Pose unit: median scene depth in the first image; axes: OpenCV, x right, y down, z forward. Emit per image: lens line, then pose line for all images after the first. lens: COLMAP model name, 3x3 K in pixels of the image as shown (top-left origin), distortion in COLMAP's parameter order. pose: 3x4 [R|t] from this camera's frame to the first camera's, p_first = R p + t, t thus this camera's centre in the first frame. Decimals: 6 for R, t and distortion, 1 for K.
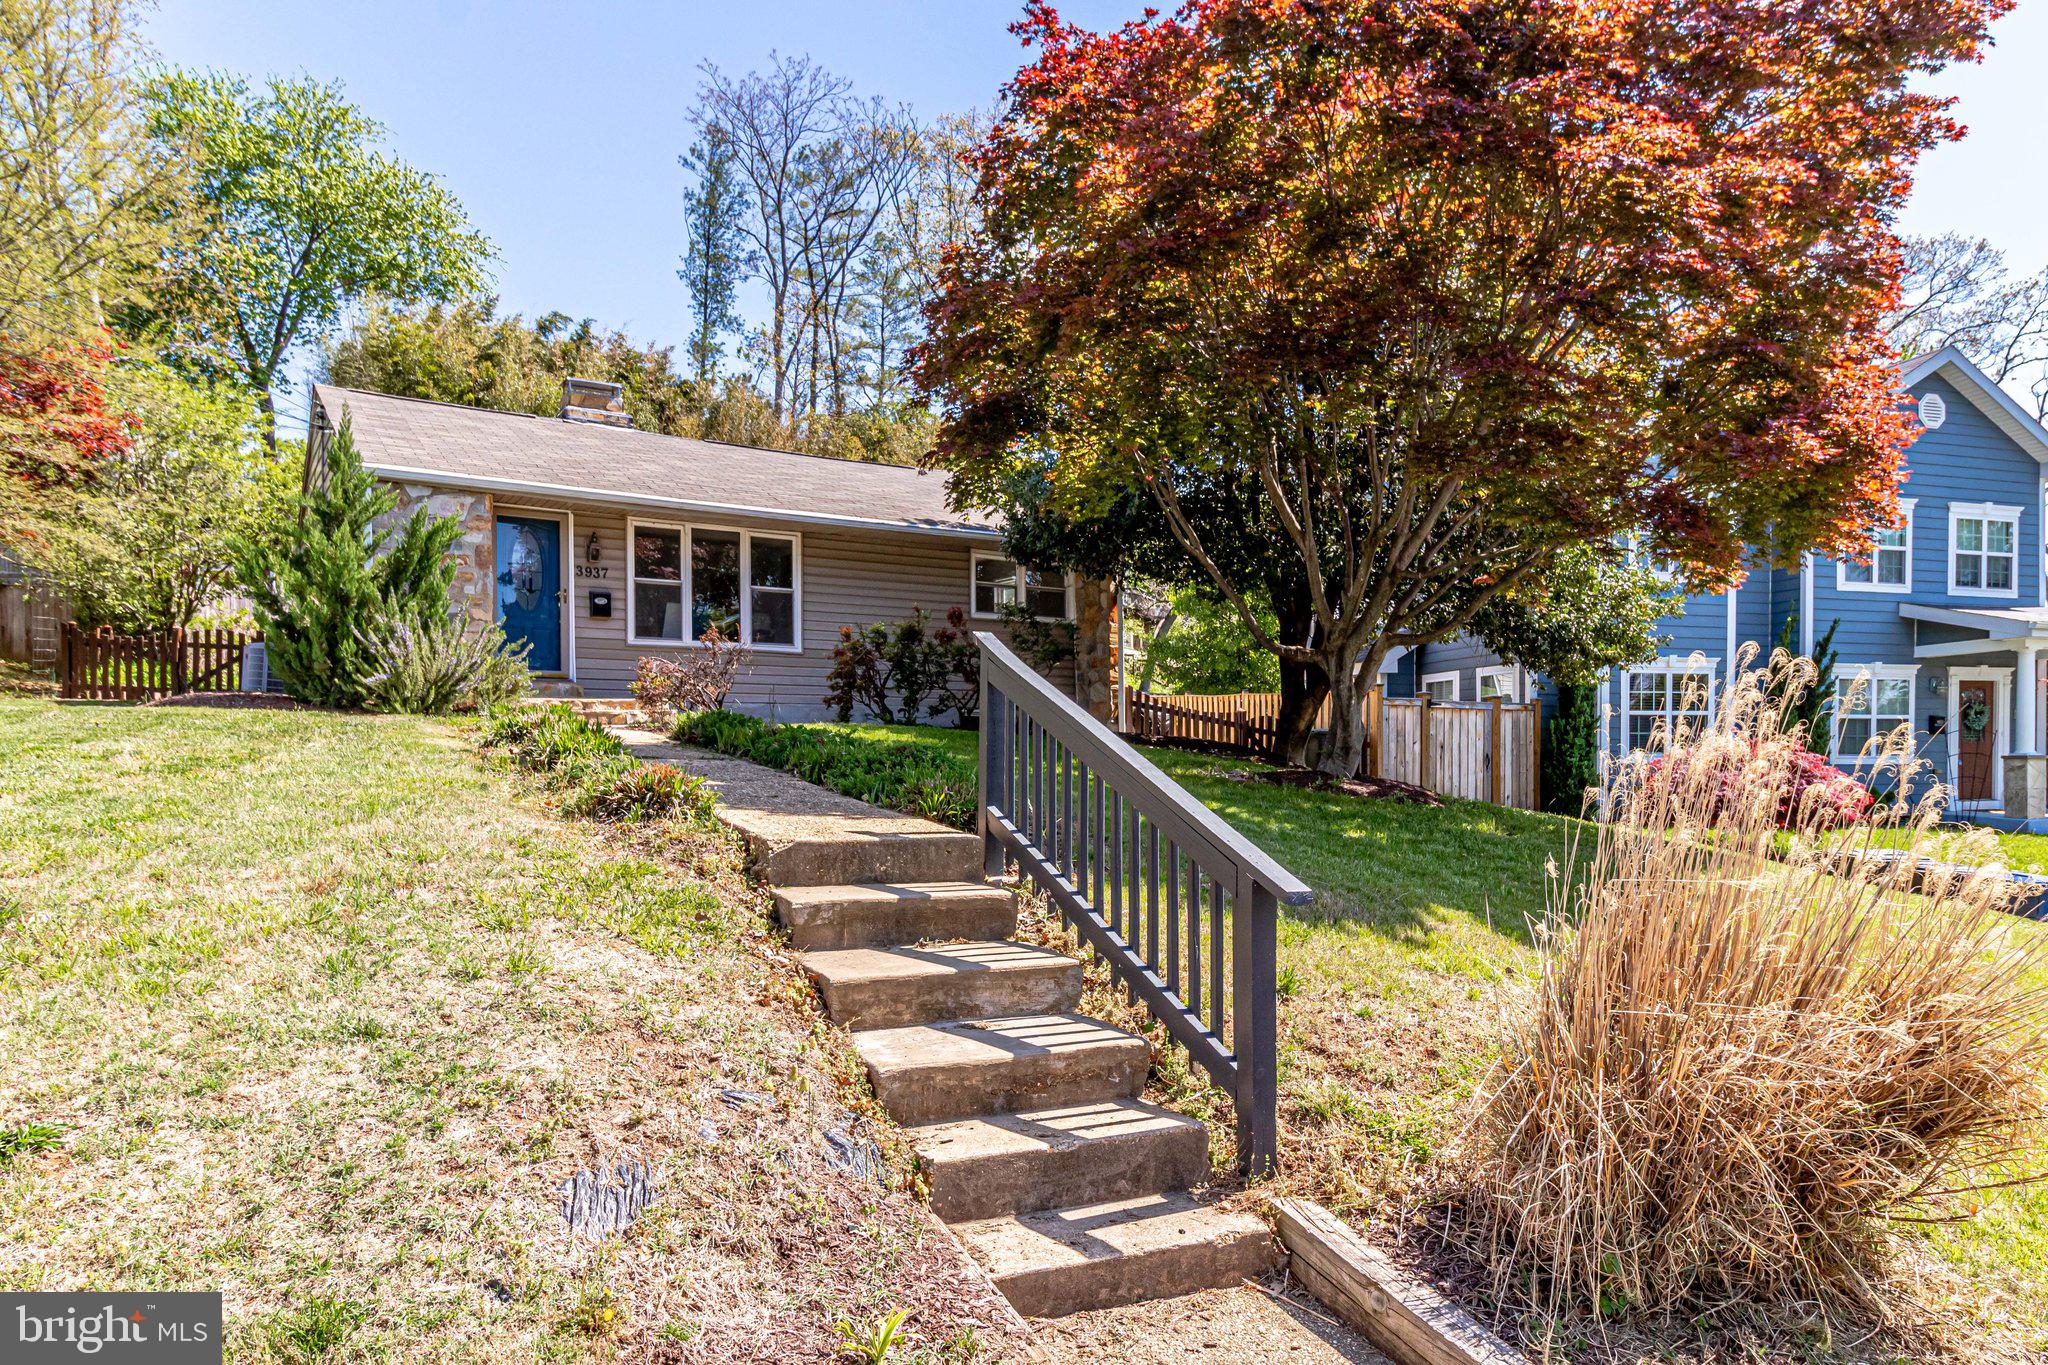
lens RADIAL K [[1312.8, 0, 1024.0], [0, 1312.8, 682.5], [0, 0, 1]] dist [0.001580, -0.000020]
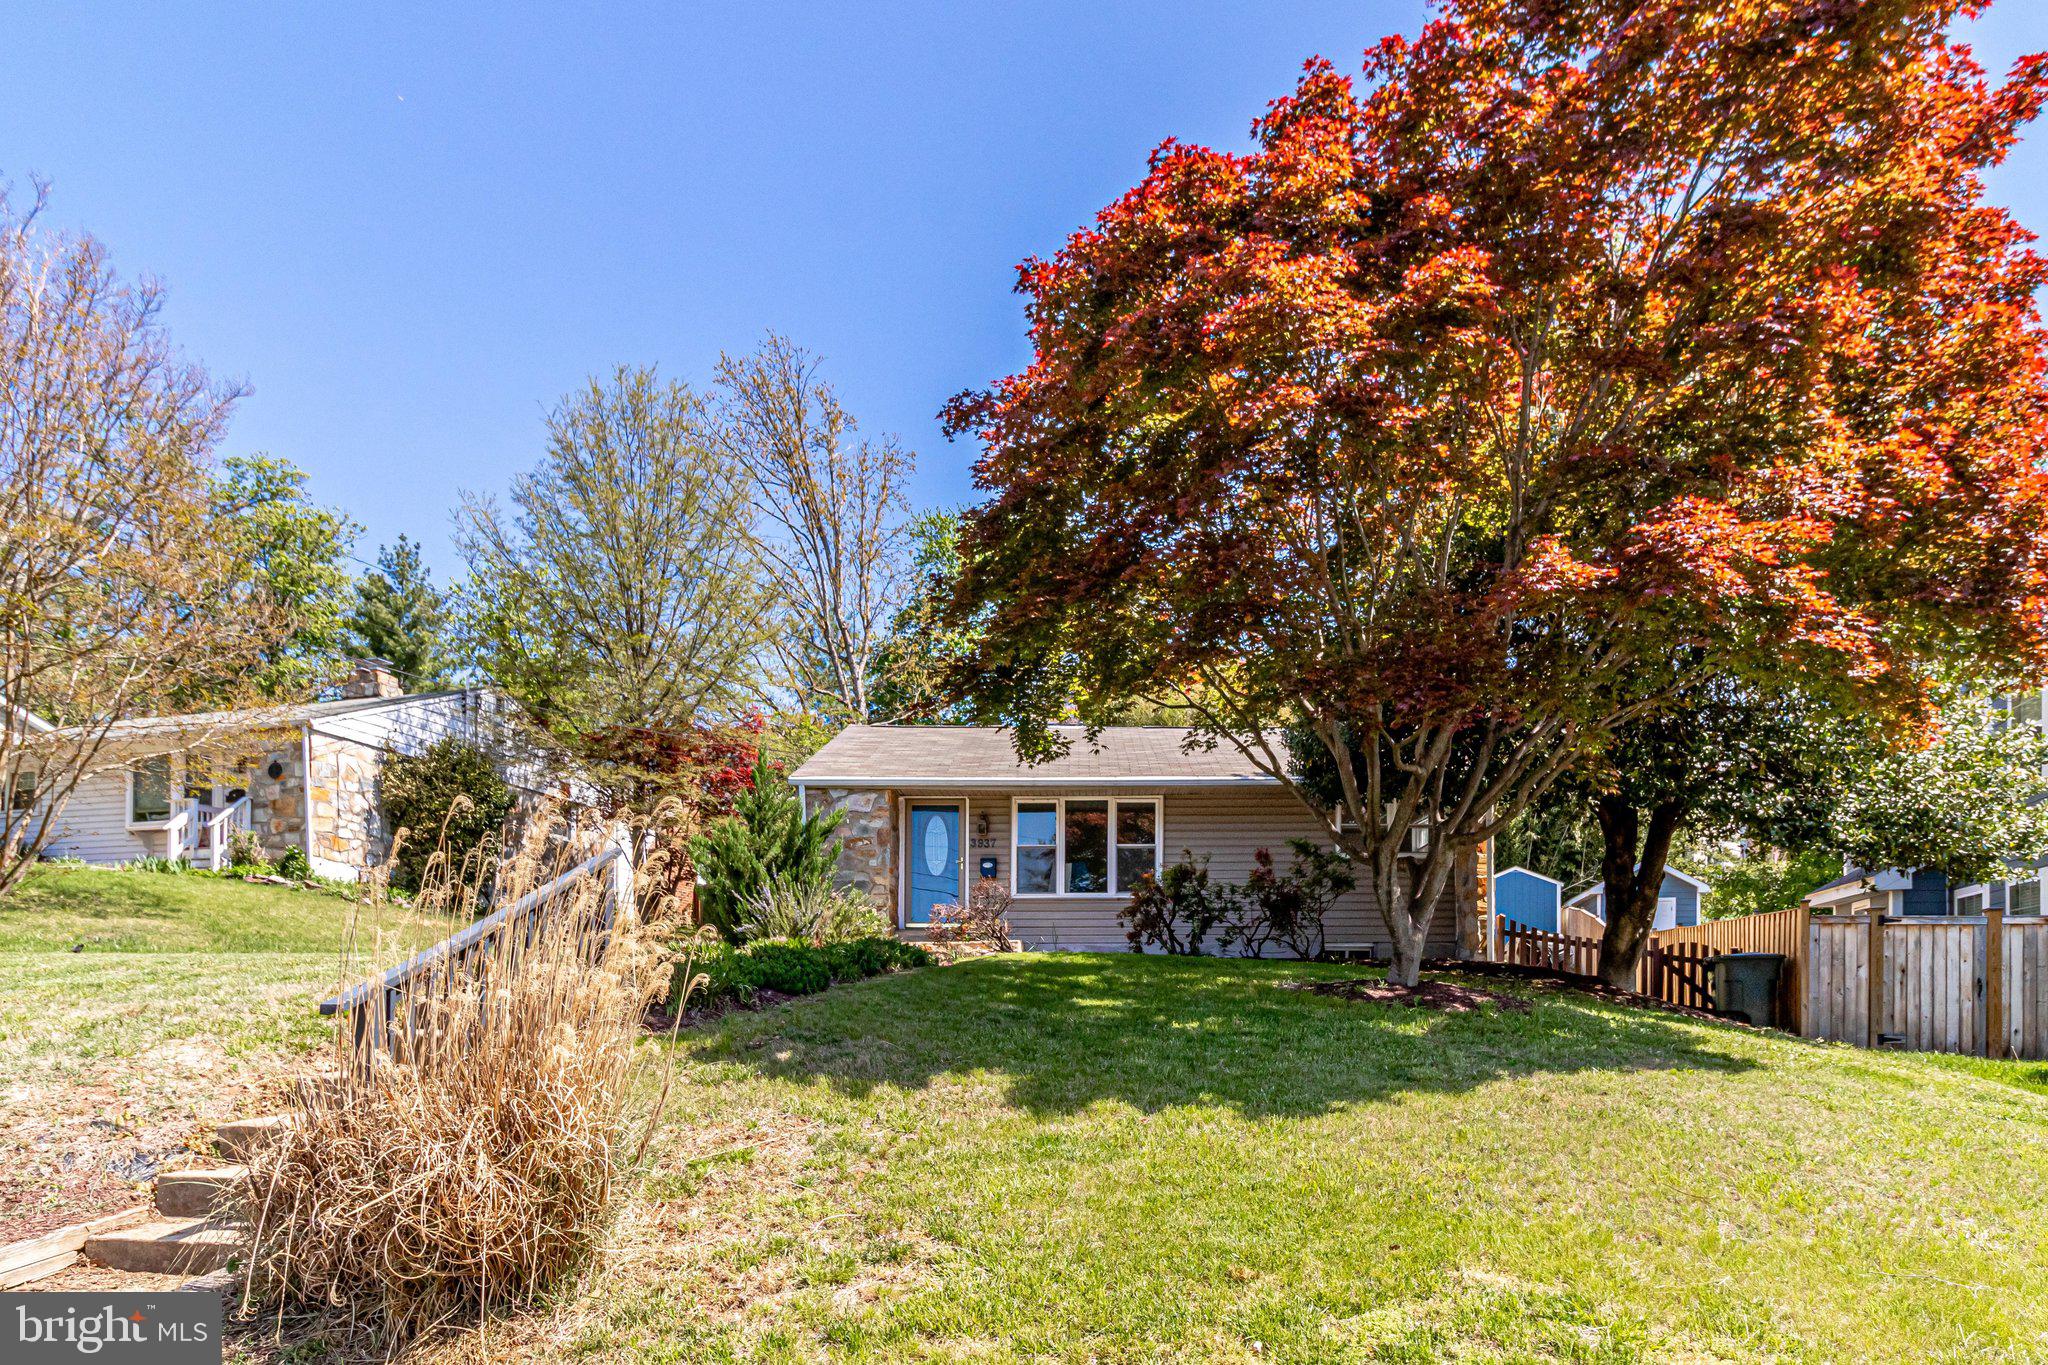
lens RADIAL K [[1180.5, 0, 1024.0], [0, 1180.5, 682.5], [0, 0, 1]] dist [-0.001362, 0.000357]
pose [[0.876901, -0.134286, -0.461532, 0.249249], [0.035209, 0.975548, -0.216946, 0.014310], [0.479380, 0.173990, 0.860187, 0.003128]]
